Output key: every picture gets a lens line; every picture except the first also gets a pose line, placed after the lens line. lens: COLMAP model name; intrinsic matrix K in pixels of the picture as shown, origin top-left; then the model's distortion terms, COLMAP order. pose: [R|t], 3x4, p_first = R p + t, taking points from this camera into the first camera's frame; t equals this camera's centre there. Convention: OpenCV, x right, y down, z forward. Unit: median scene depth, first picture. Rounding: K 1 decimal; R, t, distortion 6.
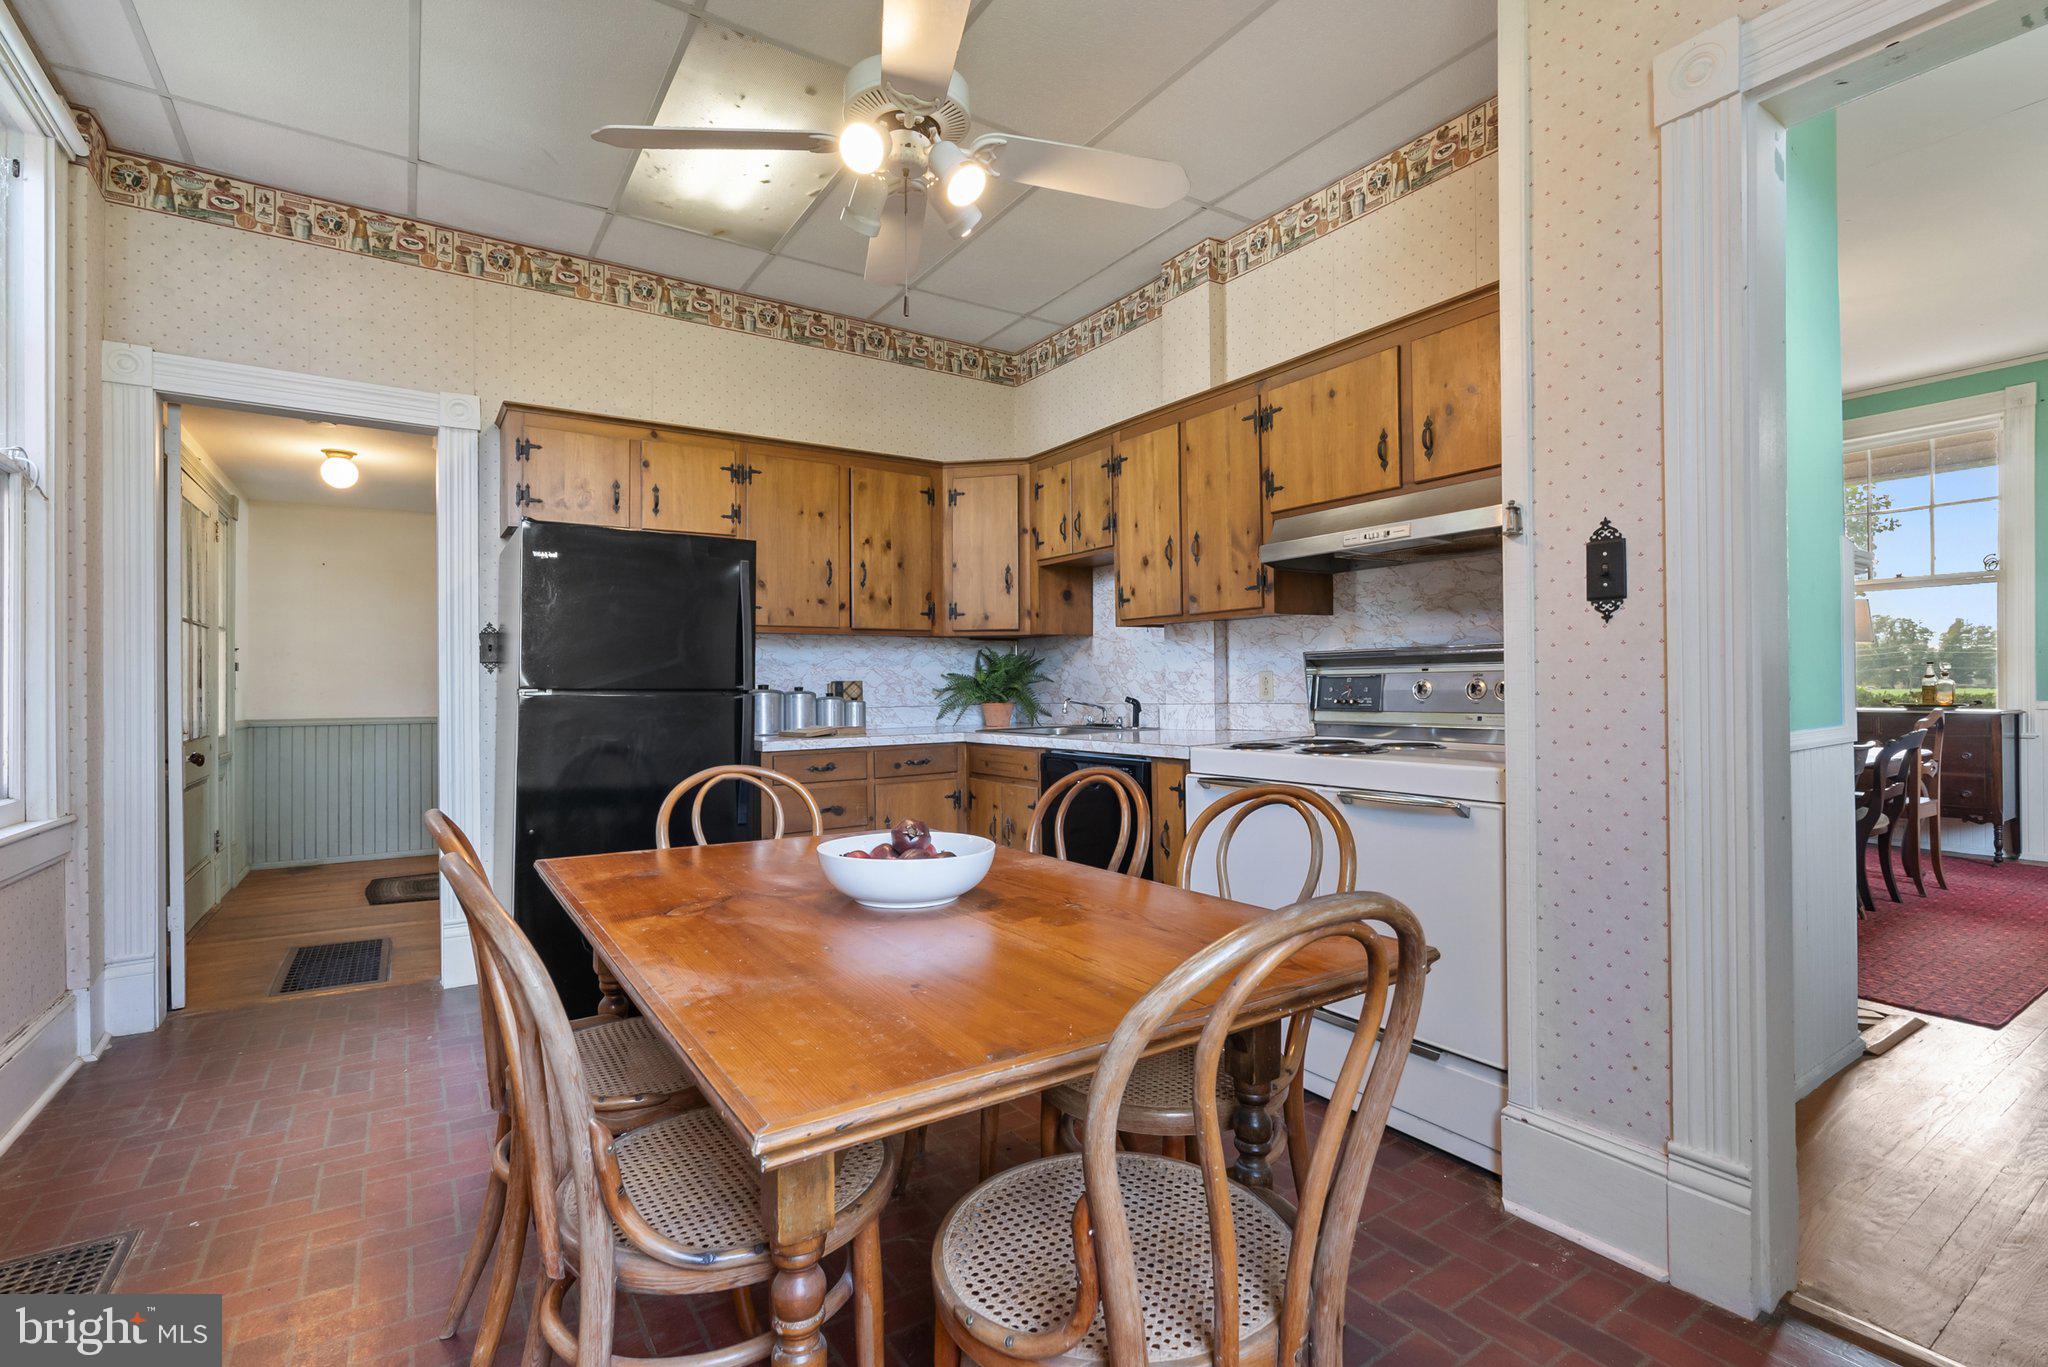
lens RADIAL K [[931.6, 0, 1034.9], [0, 931.6, 681.1], [0, 0, 1]] dist [-0.004332, 0.000849]
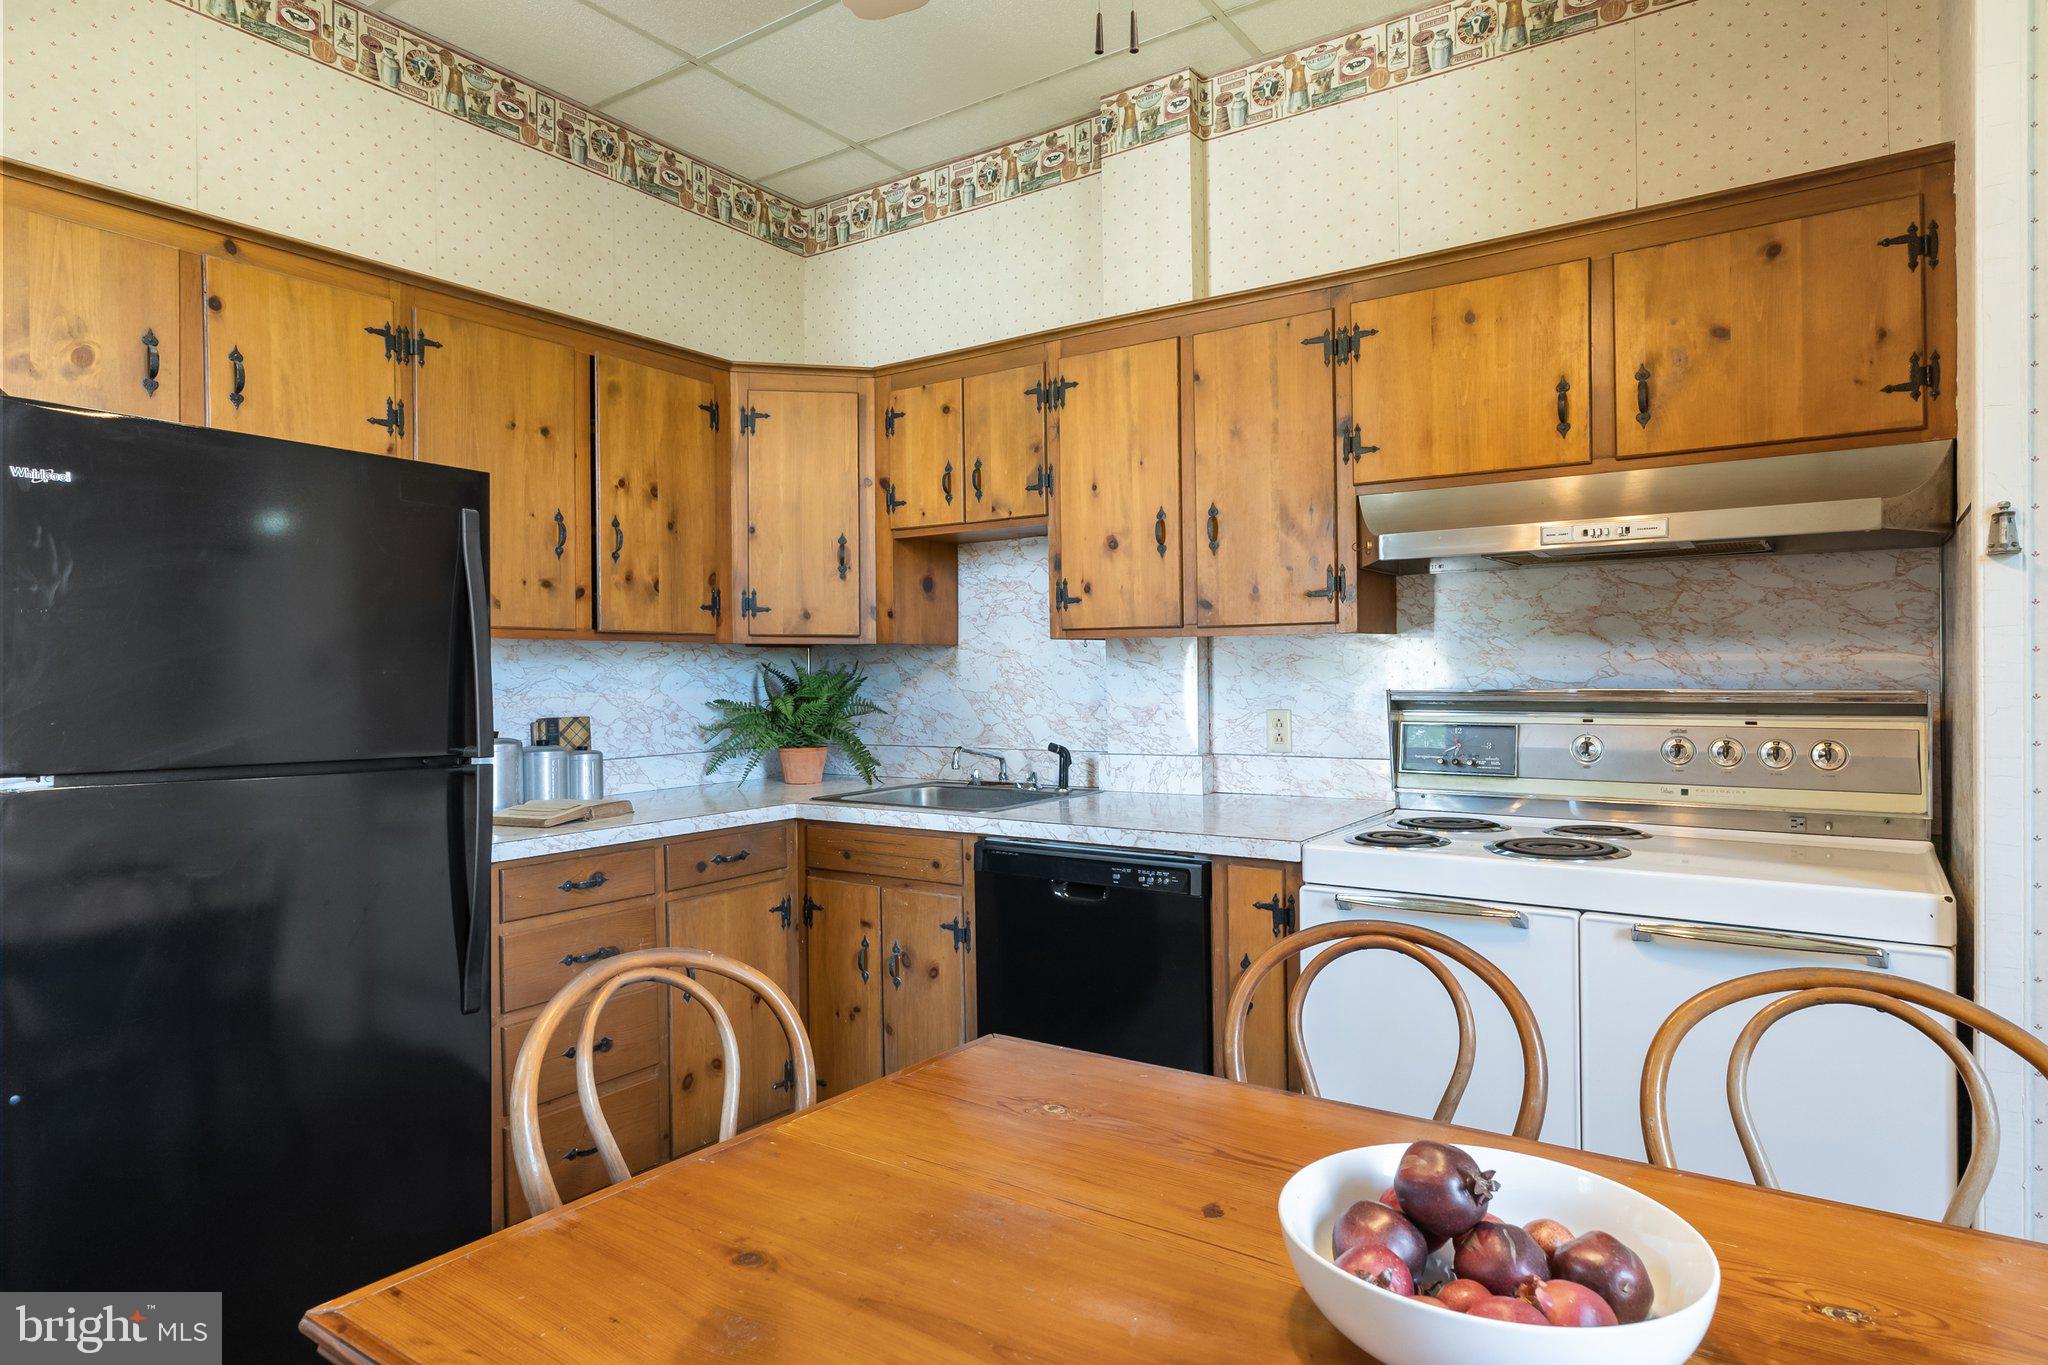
lens RADIAL K [[1159.5, 0, 1021.4], [0, 1159.5, 692.7], [0, 0, 1]] dist [0.000277, 0.000722]
pose [[0.932757, -0.000768, 0.360506, -0.217703], [-0.005567, 0.999848, 0.016533, -0.032548], [-0.360464, -0.017428, 0.932610, 0.232609]]
